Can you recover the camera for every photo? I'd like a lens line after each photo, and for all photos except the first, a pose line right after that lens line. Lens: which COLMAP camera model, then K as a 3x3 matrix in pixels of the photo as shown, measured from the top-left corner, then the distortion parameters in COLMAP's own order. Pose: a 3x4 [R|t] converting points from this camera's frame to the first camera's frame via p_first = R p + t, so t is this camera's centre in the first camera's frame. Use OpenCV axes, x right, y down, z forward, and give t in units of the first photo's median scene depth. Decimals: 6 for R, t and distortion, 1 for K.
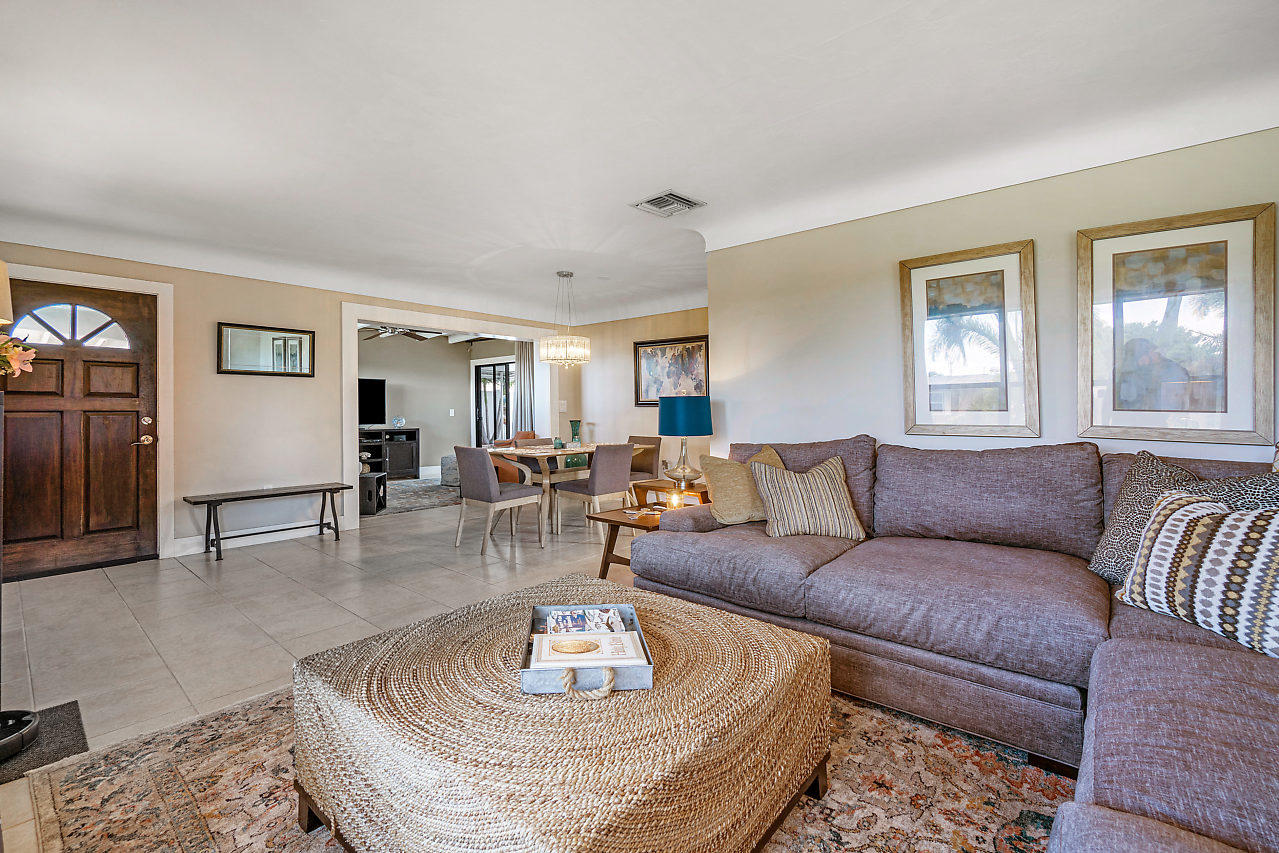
lens RADIAL K [[557.0, 0, 656.5], [0, 557.0, 426.9], [0, 0, 1]] dist [-0.004412, 0.001304]
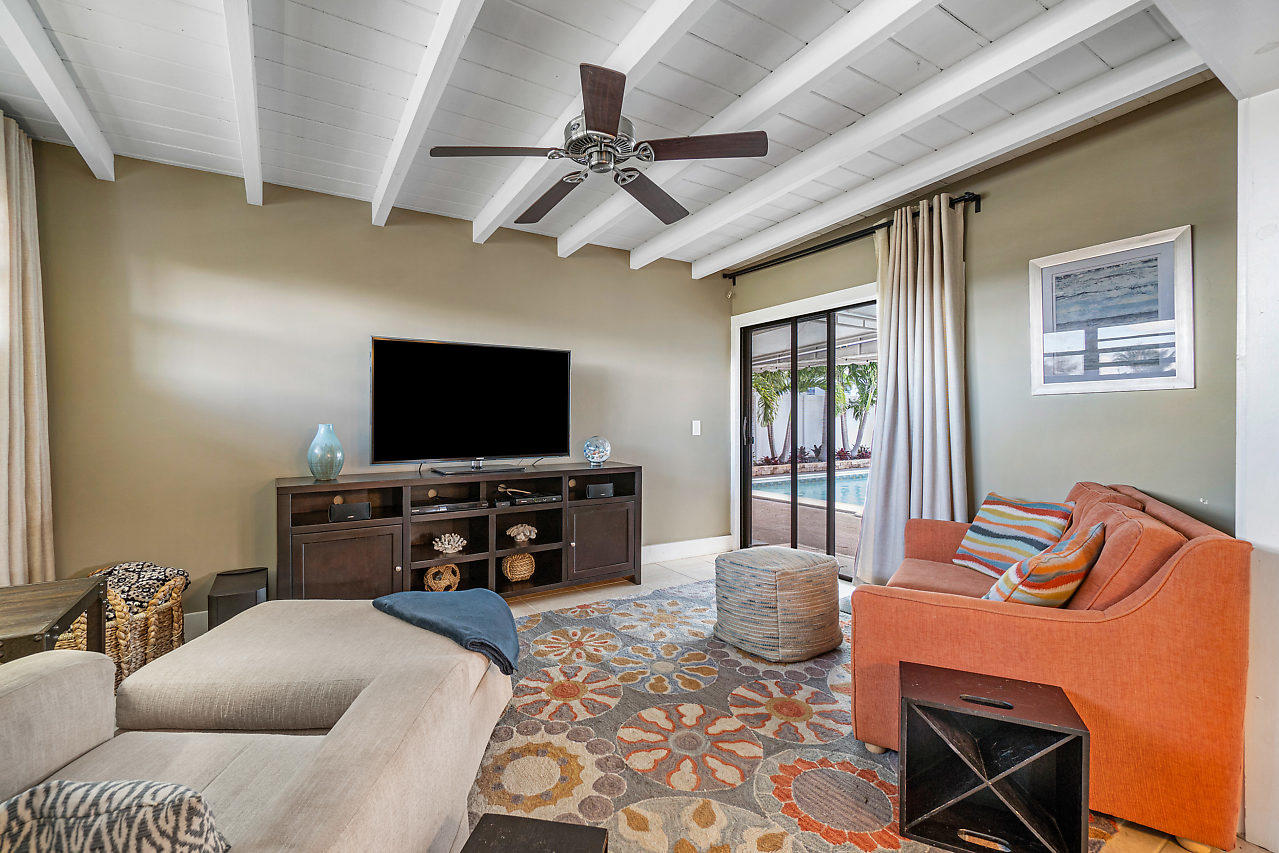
lens RADIAL K [[557.0, 0, 639.0], [0, 557.0, 429.4], [0, 0, 1]] dist [-0.004412, 0.001304]
pose [[0.954342, 0.007414, -0.298625, -0.372462], [-0.011308, 0.999872, -0.011312, -0.025321], [0.298503, 0.014173, 0.954303, 0.735403]]
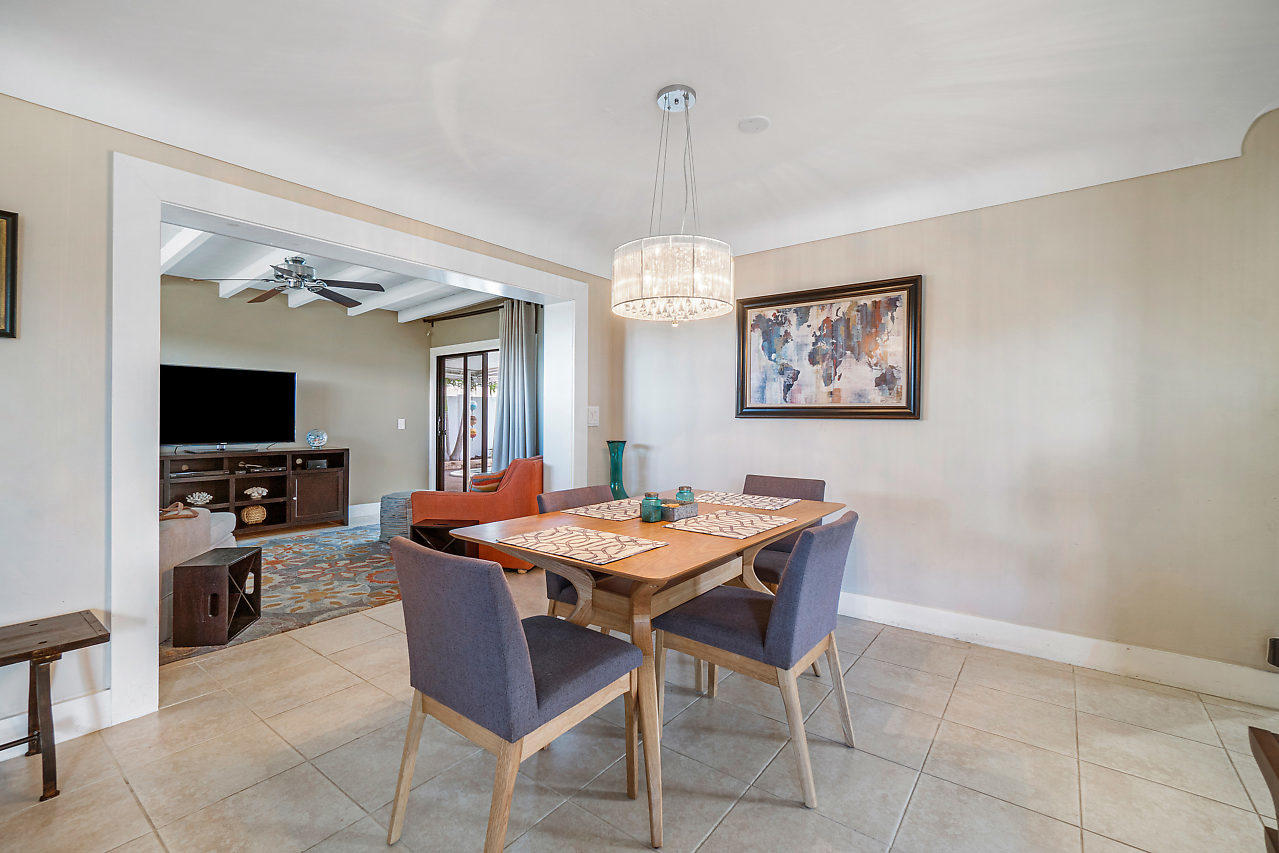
lens RADIAL K [[557.0, 0, 637.8], [0, 557.0, 419.4], [0, 0, 1]] dist [-0.004412, 0.001304]
pose [[0.999130, 0.005123, 0.041393, -0.145247], [-0.003903, 0.999557, -0.029489, -0.016716], [-0.041526, 0.029301, 0.998708, 0.416764]]
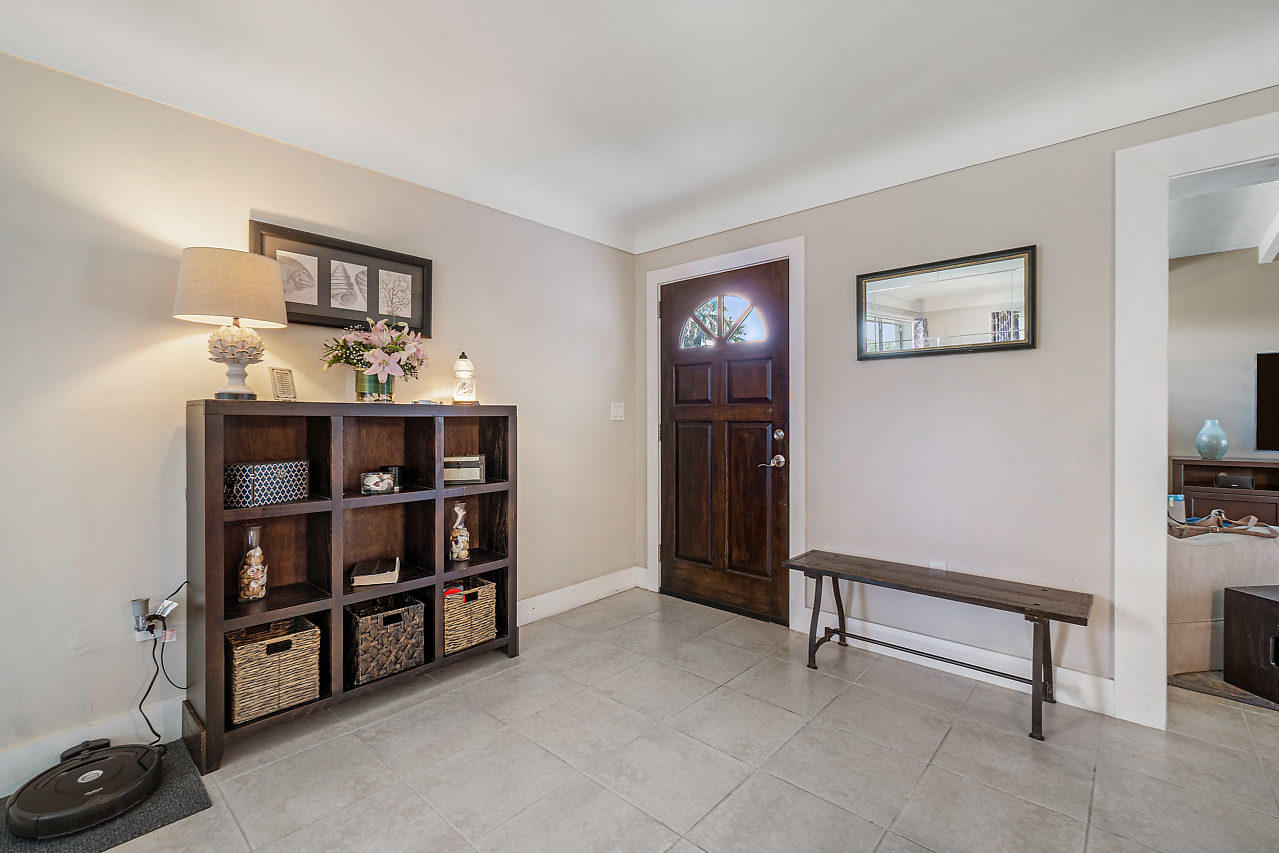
lens RADIAL K [[557.0, 0, 609.7], [0, 557.0, 416.2], [0, 0, 1]] dist [-0.004412, 0.001304]
pose [[-0.061118, -0.003781, -0.998123, -0.098028], [-0.030982, 0.999518, -0.001890, -0.014880], [0.997650, 0.030809, -0.061205, 0.466052]]
